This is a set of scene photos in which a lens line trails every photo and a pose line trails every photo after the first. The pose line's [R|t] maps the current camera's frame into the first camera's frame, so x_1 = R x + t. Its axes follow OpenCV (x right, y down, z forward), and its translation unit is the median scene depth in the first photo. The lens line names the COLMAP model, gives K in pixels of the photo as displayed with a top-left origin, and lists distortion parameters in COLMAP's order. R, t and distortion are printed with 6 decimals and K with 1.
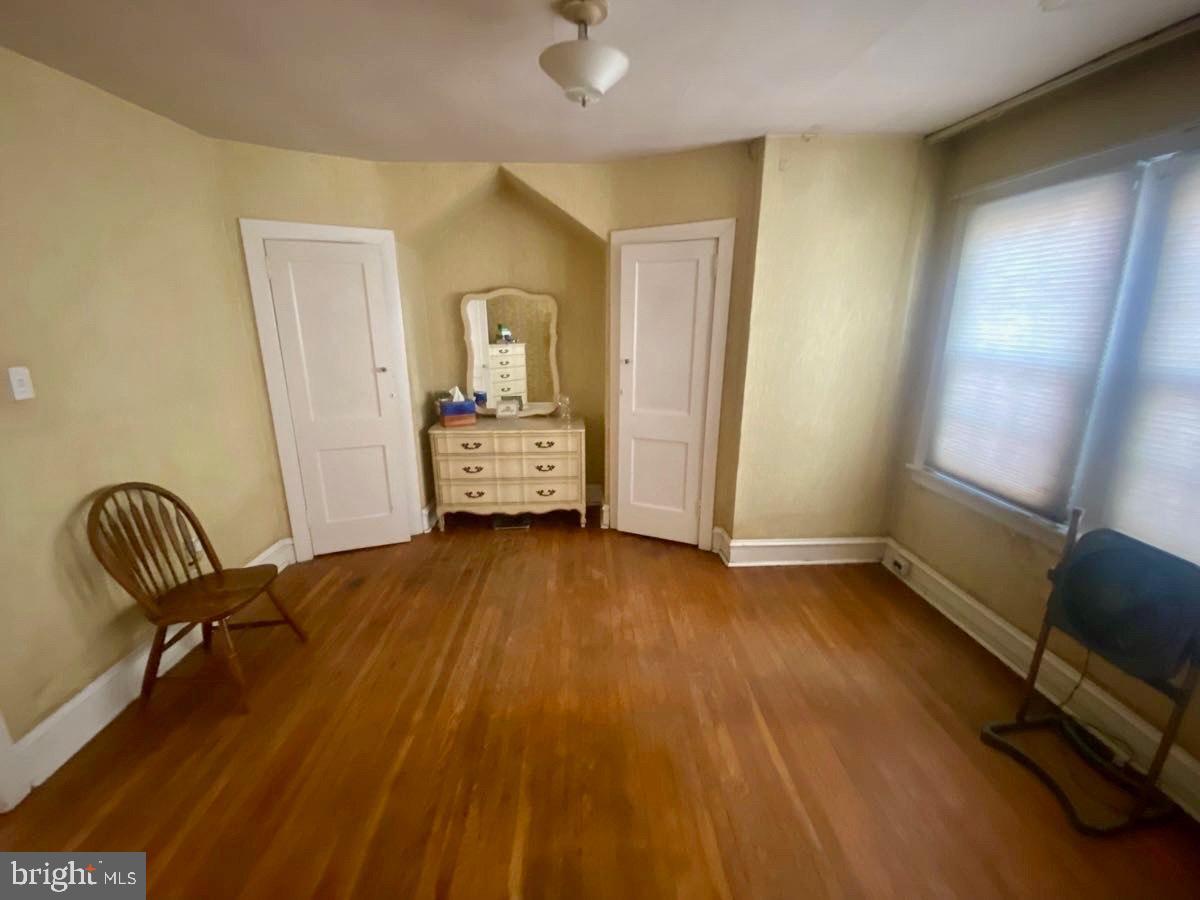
lens RADIAL K [[478.1, 0, 606.8], [0, 478.1, 448.2], [0, 0, 1]] dist [-0.015704, -0.003706]
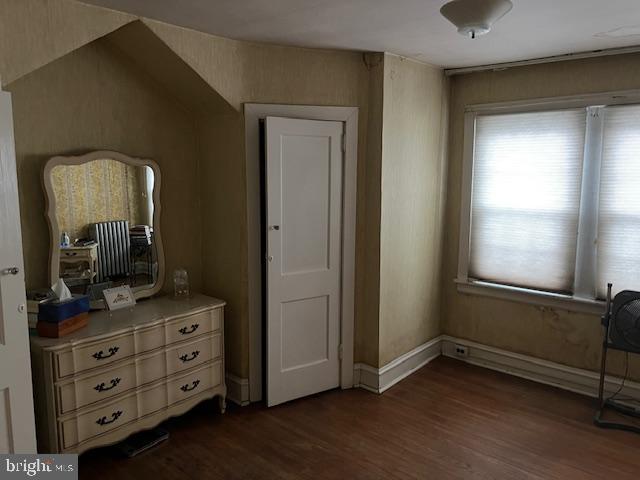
lens RADIAL K [[471.5, 0, 320.2], [0, 471.5, 234.3], [0, 0, 1]] dist [0.019004, -0.010528]
pose [[0.689784, -0.091103, 0.718260, -0.611765], [0.187189, 0.980762, -0.055369, -0.091332], [-0.699398, 0.172643, 0.693568, 0.226749]]
